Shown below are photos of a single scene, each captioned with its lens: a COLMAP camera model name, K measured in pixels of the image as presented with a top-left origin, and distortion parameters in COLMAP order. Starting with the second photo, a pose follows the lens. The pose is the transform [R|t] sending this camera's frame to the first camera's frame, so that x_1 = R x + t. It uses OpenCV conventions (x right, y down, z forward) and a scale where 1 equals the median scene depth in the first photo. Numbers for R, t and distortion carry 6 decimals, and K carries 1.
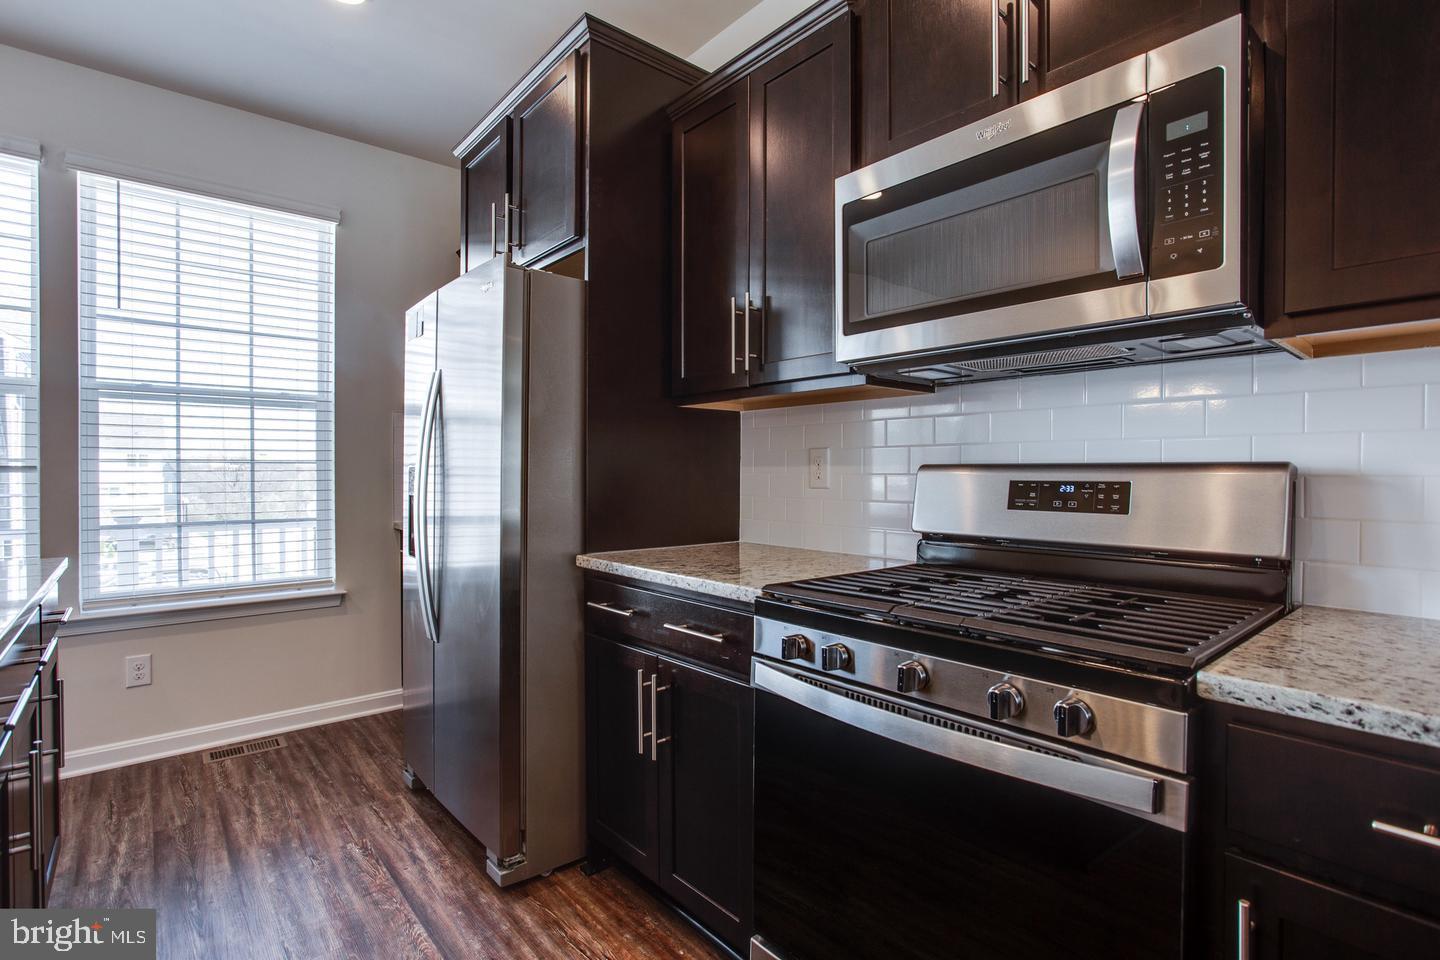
lens RADIAL K [[695.1, 0, 732.2], [0, 695.1, 483.2], [0, 0, 1]] dist [-0.038644, 0.021712]
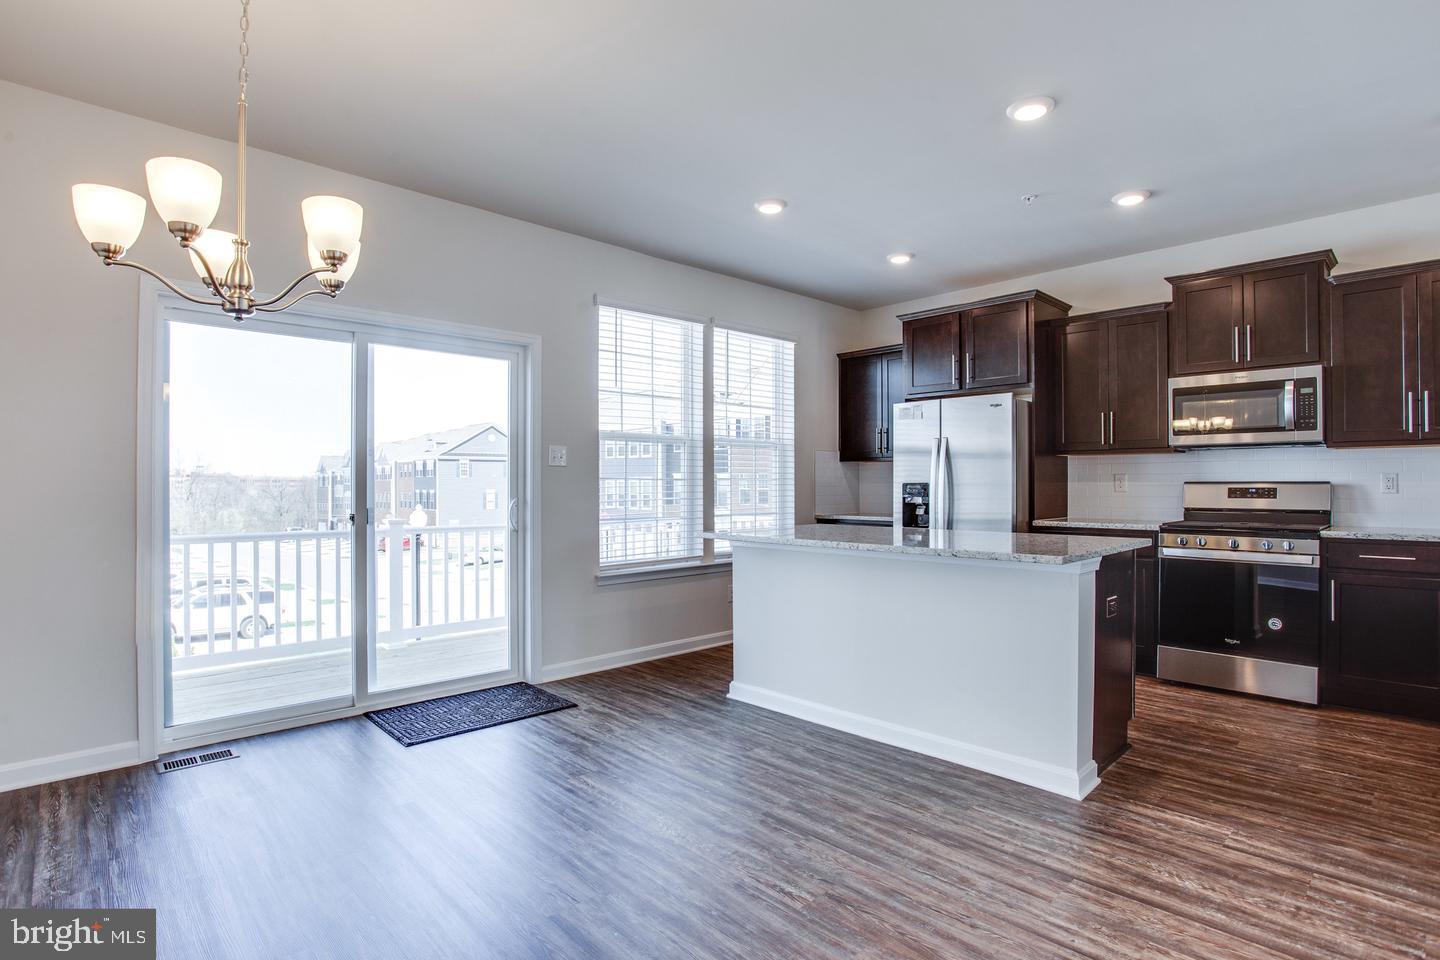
lens RADIAL K [[730.5, 0, 722.4], [0, 730.5, 484.5], [0, 0, 1]] dist [-0.048777, 0.018000]
pose [[0.998191, -0.004692, 0.059946, -1.164891], [0.005419, 0.999914, -0.011959, 0.004522], [-0.059885, 0.012262, 0.998130, -1.131798]]
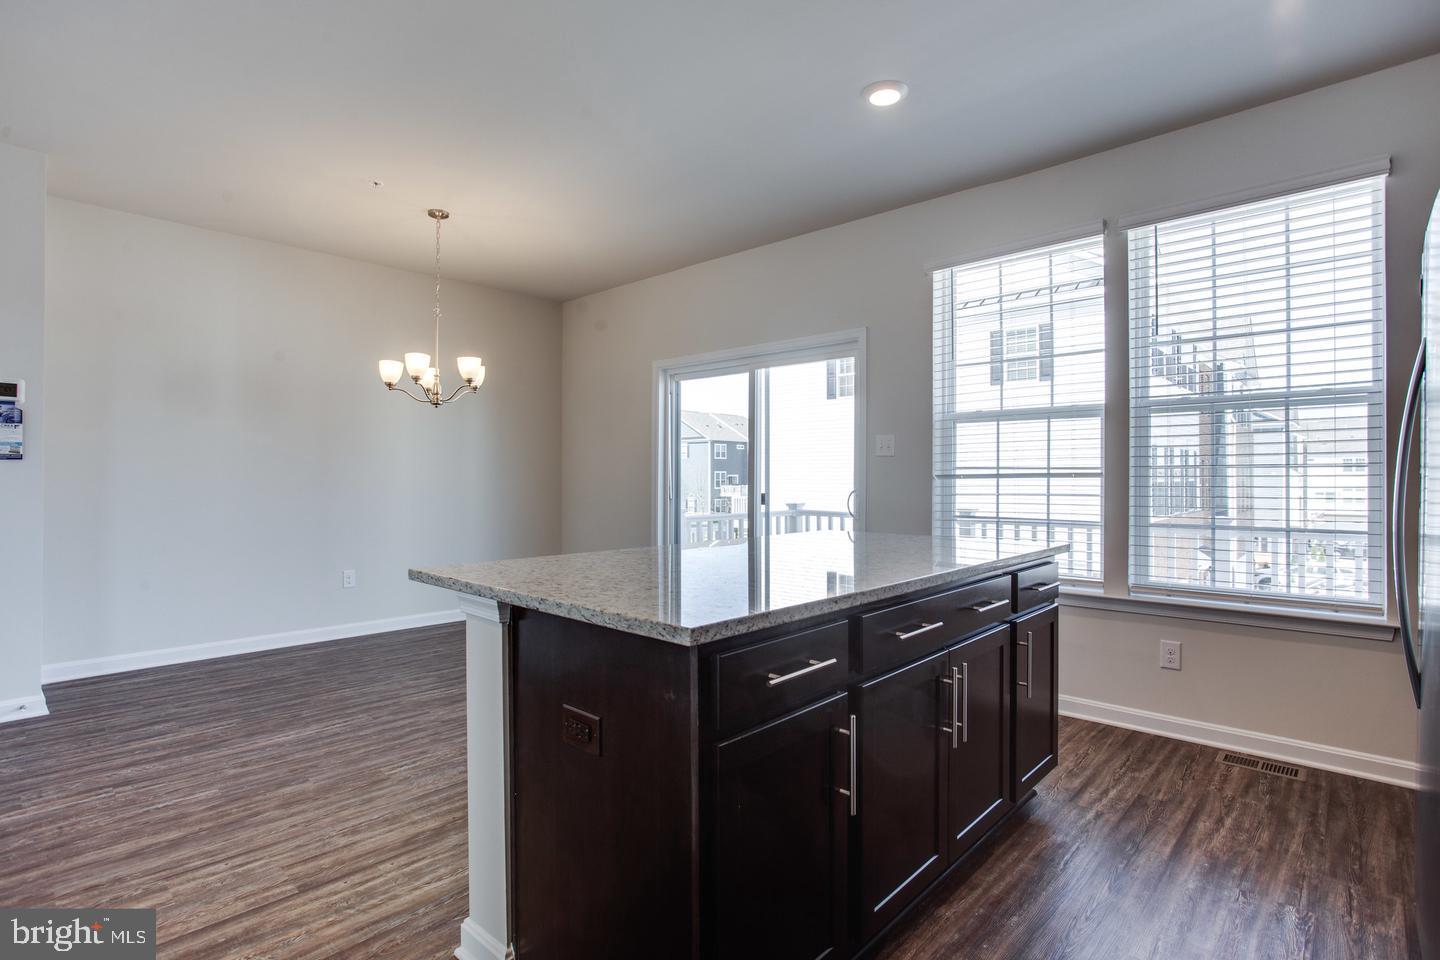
lens RADIAL K [[705.0, 0, 720.0], [0, 705.0, 480.0], [0, 0, 1]] dist [-0.044539, 0.017208]
pose [[0.104920, 0.002474, -0.994478, 0.218637], [-0.014527, 0.999894, 0.000955, -0.002741], [0.994375, 0.014346, 0.104945, 0.176238]]
